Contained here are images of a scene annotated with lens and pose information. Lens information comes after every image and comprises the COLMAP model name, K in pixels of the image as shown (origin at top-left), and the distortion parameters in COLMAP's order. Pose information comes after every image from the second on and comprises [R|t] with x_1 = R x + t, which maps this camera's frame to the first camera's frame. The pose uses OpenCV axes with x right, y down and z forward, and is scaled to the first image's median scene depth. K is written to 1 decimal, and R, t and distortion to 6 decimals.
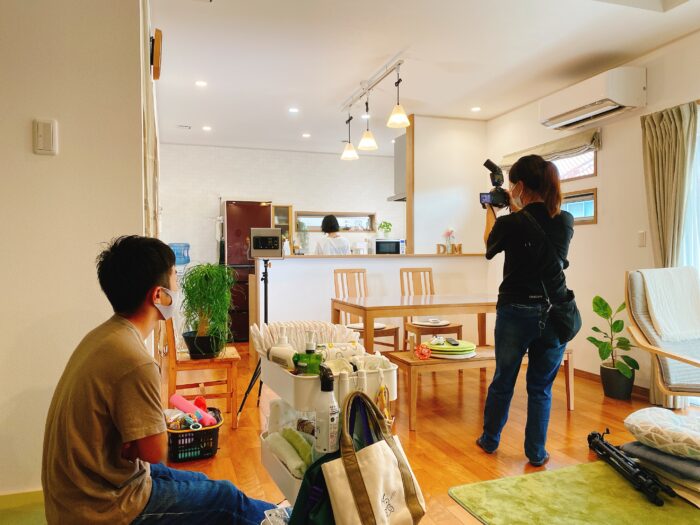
lens RADIAL K [[527.5, 0, 350.0], [0, 527.5, 262.5], [0, 0, 1]] dist [-0.001232, -0.000795]
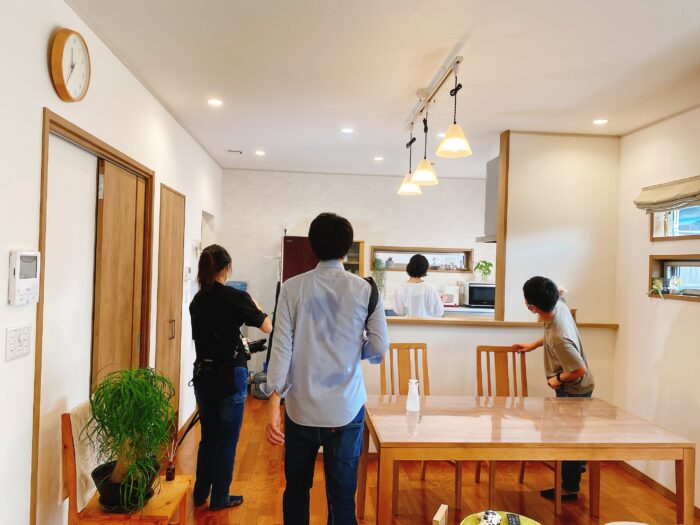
lens RADIAL K [[518.2, 0, 348.1], [0, 518.2, 240.4], [0, 0, 1]] dist [0.007012, 0.000645]
pose [[0.965663, 0.029771, -0.258088, 0.093072], [-0.044255, 0.997743, -0.050493, -0.079180], [0.256002, 0.060181, 0.964801, 0.241838]]
